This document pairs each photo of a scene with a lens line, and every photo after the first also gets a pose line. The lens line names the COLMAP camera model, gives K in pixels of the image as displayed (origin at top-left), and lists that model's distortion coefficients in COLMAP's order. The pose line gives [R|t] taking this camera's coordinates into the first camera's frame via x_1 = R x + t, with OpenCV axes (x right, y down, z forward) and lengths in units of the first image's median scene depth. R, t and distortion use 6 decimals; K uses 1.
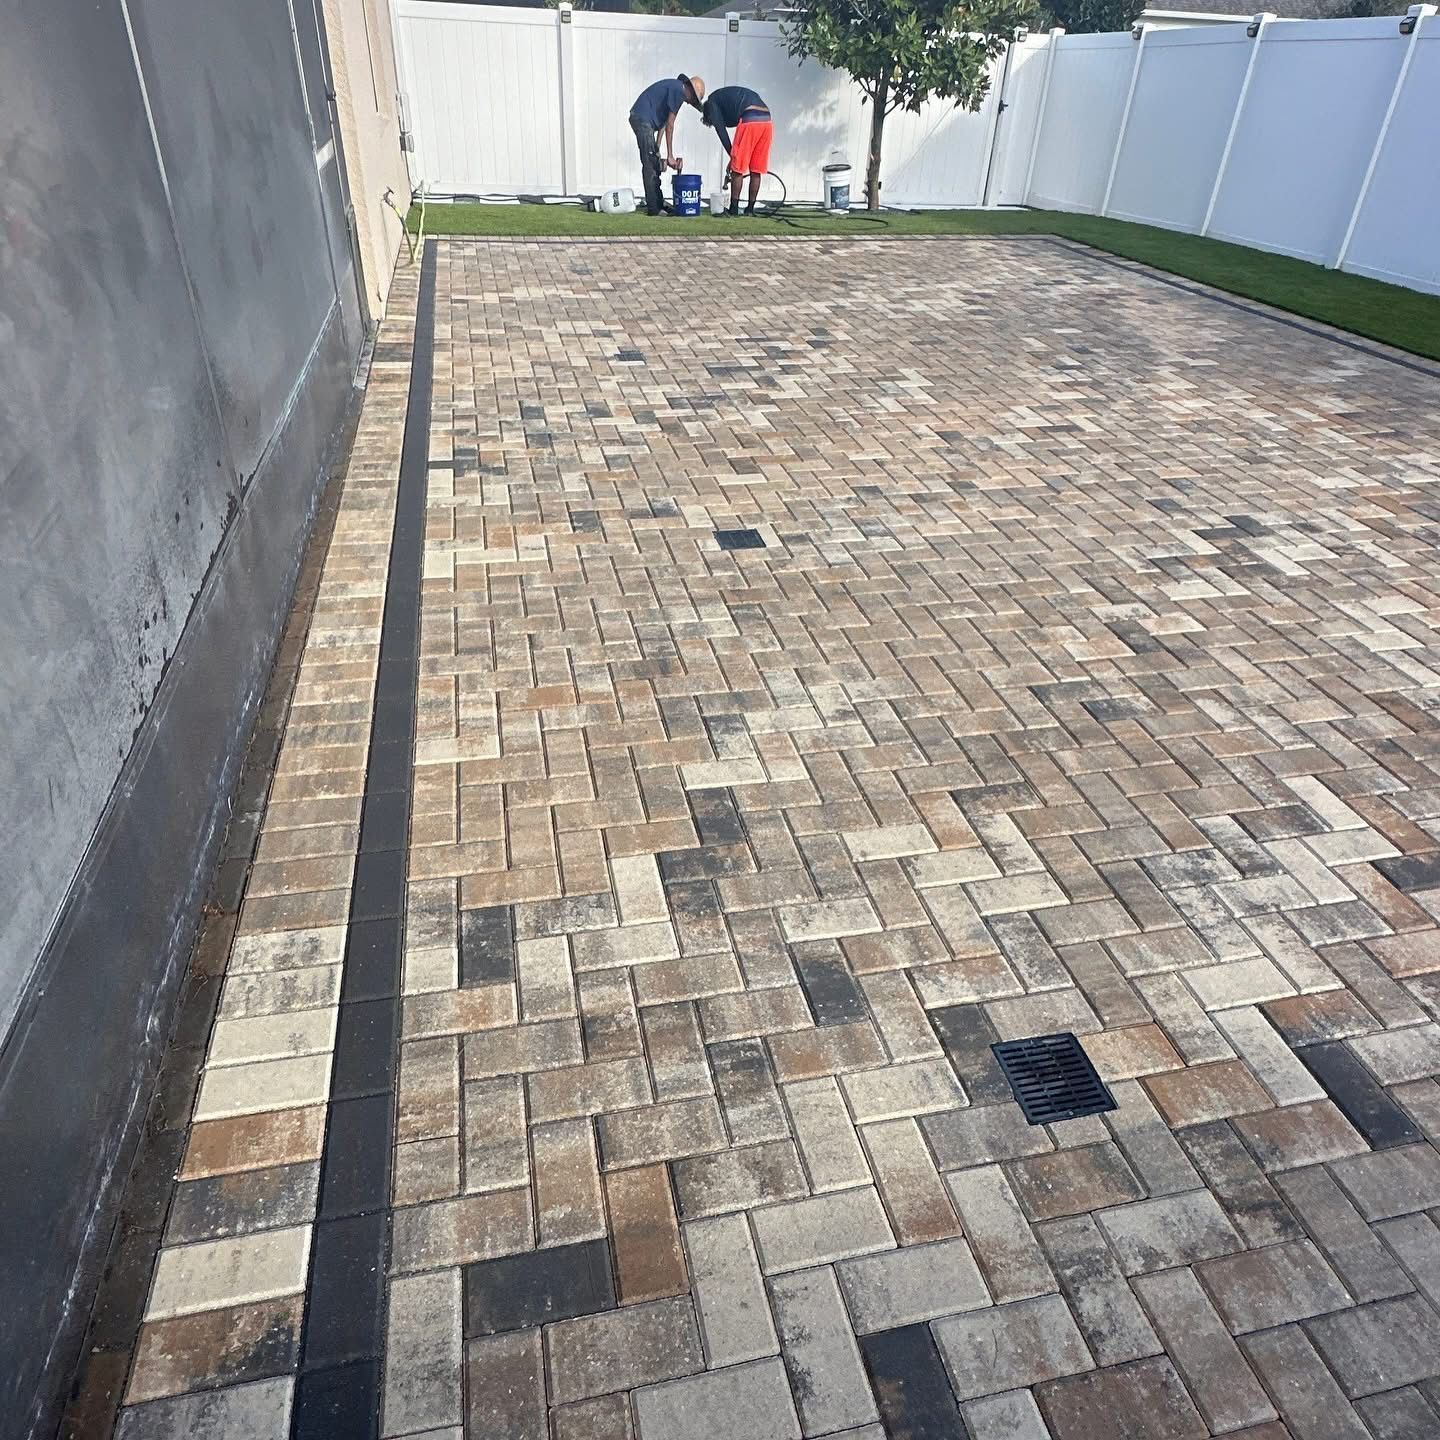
lens RADIAL K [[1017.1, 0, 720.0], [0, 1017.1, 720.0], [0, 0, 1]] dist [0.003907, 0.005361]
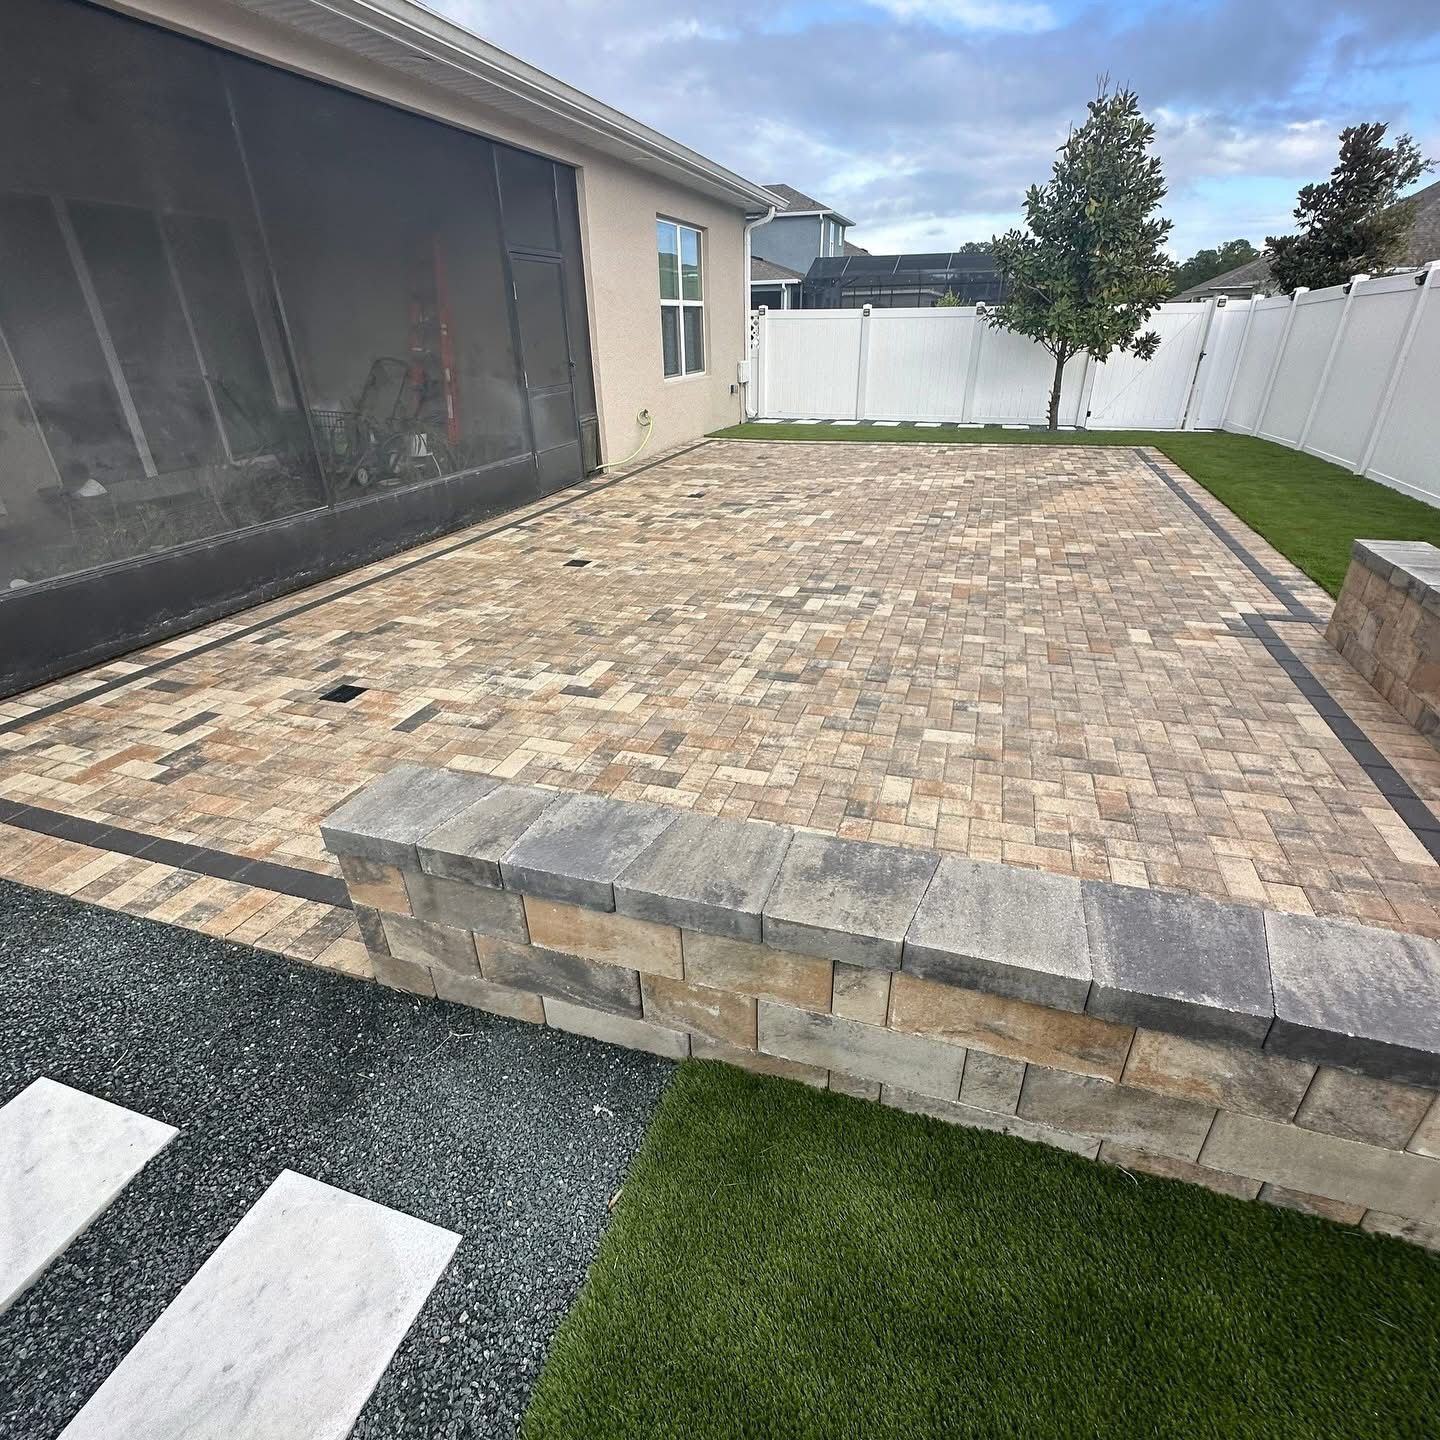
lens RADIAL K [[765.0, 0, 720.0], [0, 765.0, 720.0], [0, 0, 1]] dist [0.001537, 0.000299]
pose [[0.857055, 0.189321, -0.479182, 1.309762], [-0.241985, 0.968993, -0.049968, 0.165458], [0.454864, 0.158780, 0.876292, -0.197937]]
